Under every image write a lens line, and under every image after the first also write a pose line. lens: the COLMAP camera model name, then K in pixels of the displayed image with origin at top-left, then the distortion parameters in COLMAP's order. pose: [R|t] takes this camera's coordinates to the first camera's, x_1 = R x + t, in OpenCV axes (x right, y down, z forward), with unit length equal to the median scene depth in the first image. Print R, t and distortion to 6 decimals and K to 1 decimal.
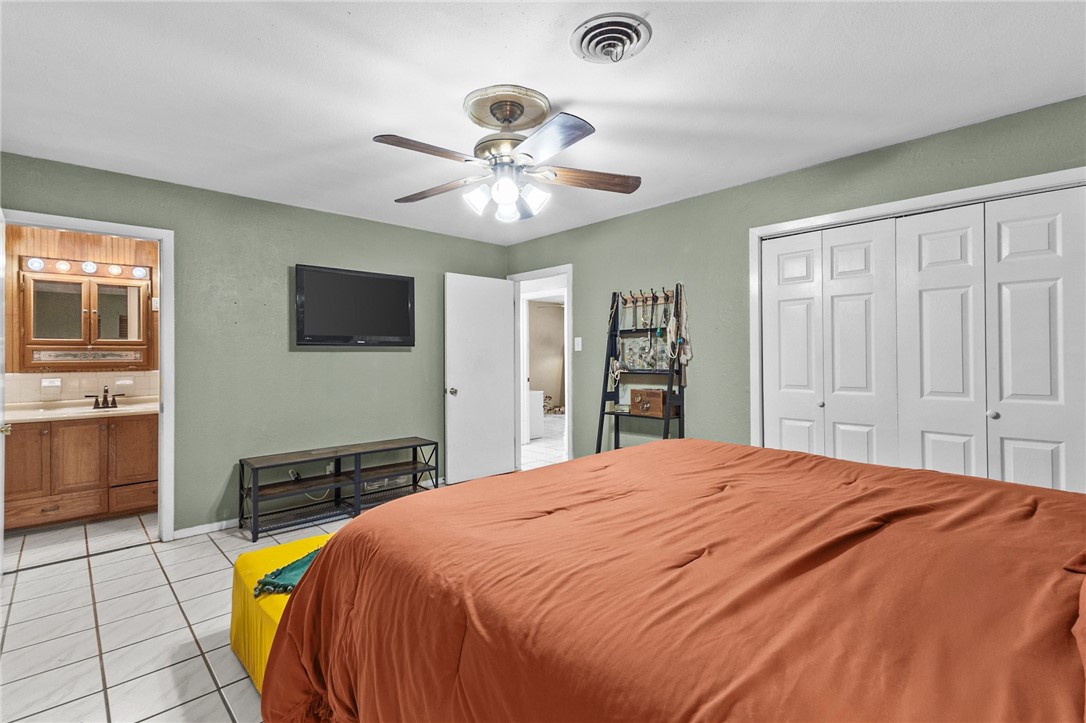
lens RADIAL K [[514.8, 0, 548.0], [0, 514.8, 353.2], [0, 0, 1]] dist [0.024746, -0.008581]
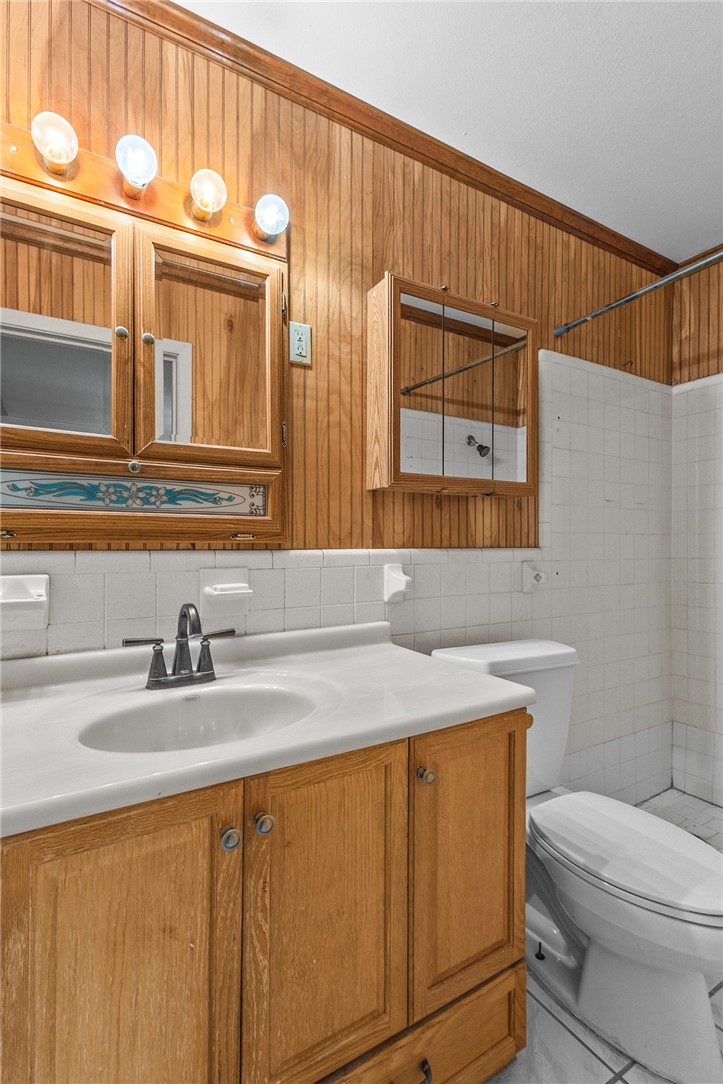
lens RADIAL K [[513.9, 0, 358.4], [0, 513.9, 544.1], [0, 0, 1]] dist [0.024746, -0.008581]
pose [[0.976559, 0.009635, -0.215036, -0.695332], [-0.007182, 0.999900, 0.012186, 0.027396], [0.215132, -0.010356, 0.976530, 0.748904]]
